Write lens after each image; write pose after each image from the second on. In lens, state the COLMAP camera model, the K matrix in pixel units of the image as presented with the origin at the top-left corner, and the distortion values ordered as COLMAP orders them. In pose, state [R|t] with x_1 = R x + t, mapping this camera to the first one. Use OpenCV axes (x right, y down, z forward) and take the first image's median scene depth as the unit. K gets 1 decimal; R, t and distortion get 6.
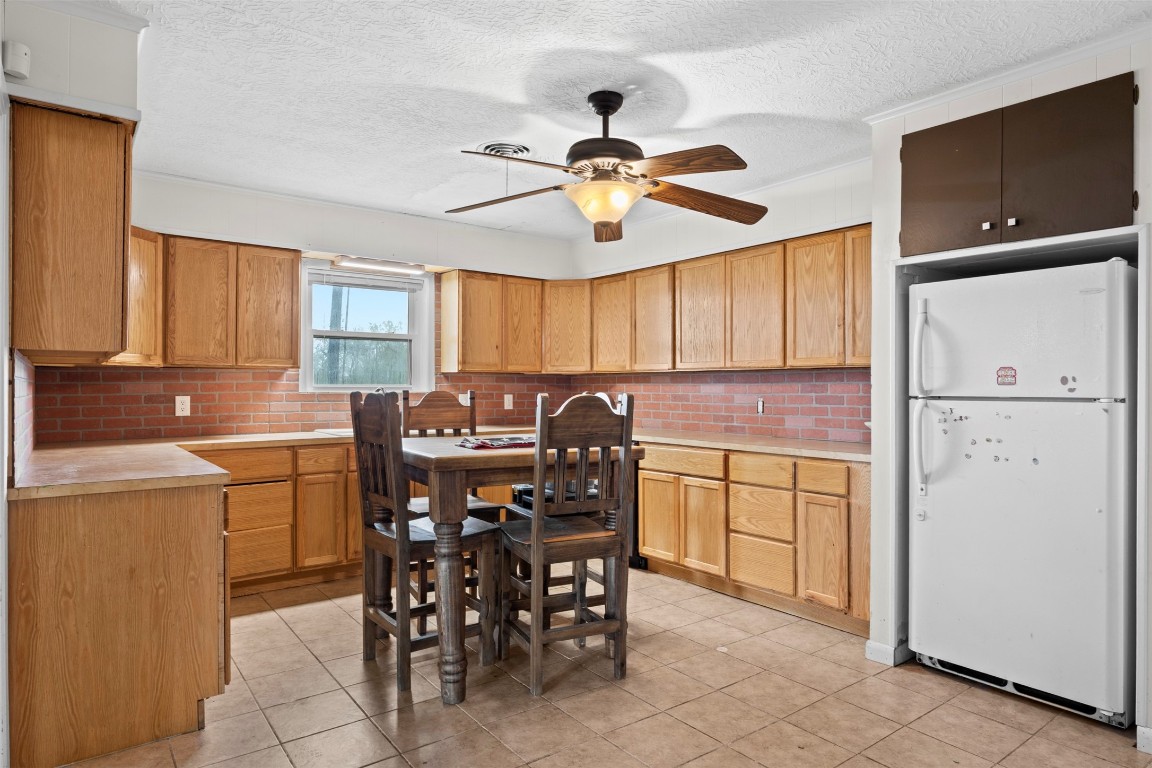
lens RADIAL K [[682.4, 0, 575.4], [0, 682.4, 384.5], [0, 0, 1]] dist [-0.002194, -0.001974]
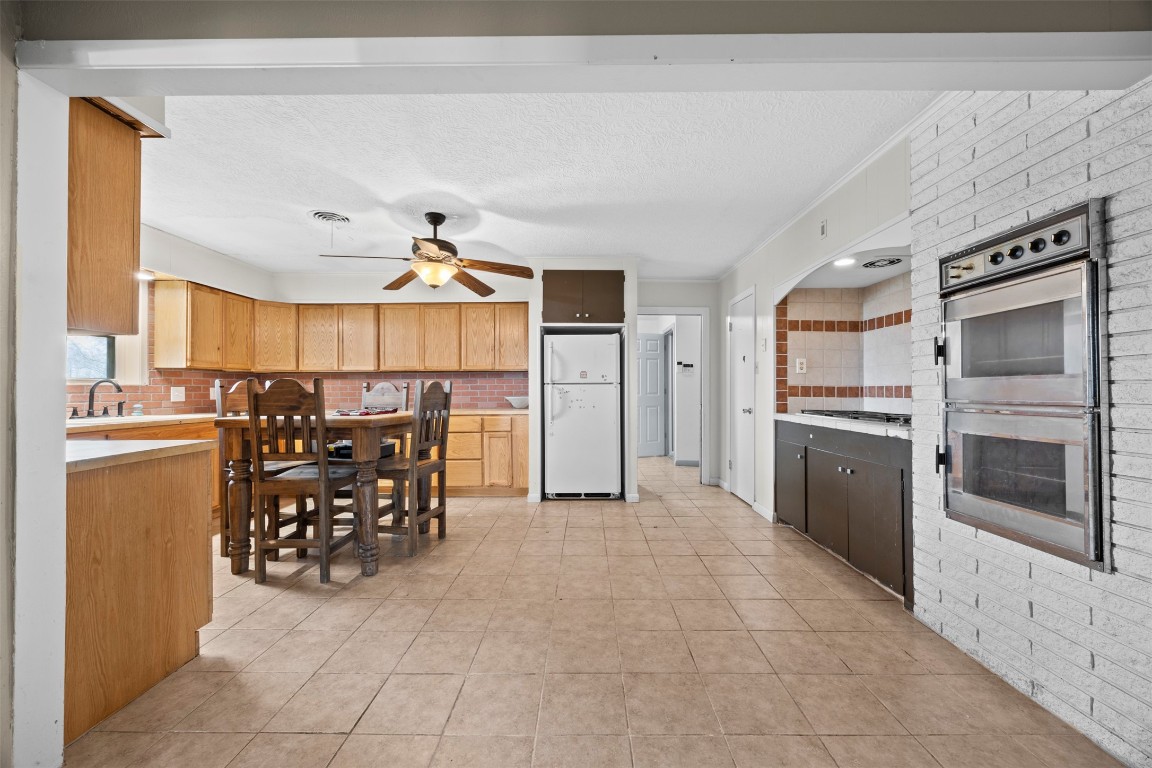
lens RADIAL K [[441.1, 0, 578.8], [0, 441.1, 385.4], [0, 0, 1]] dist [-0.000833, 0.000125]
pose [[0.612321, 0.000600, 0.790609, -0.661069], [0.003377, 0.999989, -0.003375, 0.031864], [-0.790602, 0.004736, 0.612312, -0.006814]]
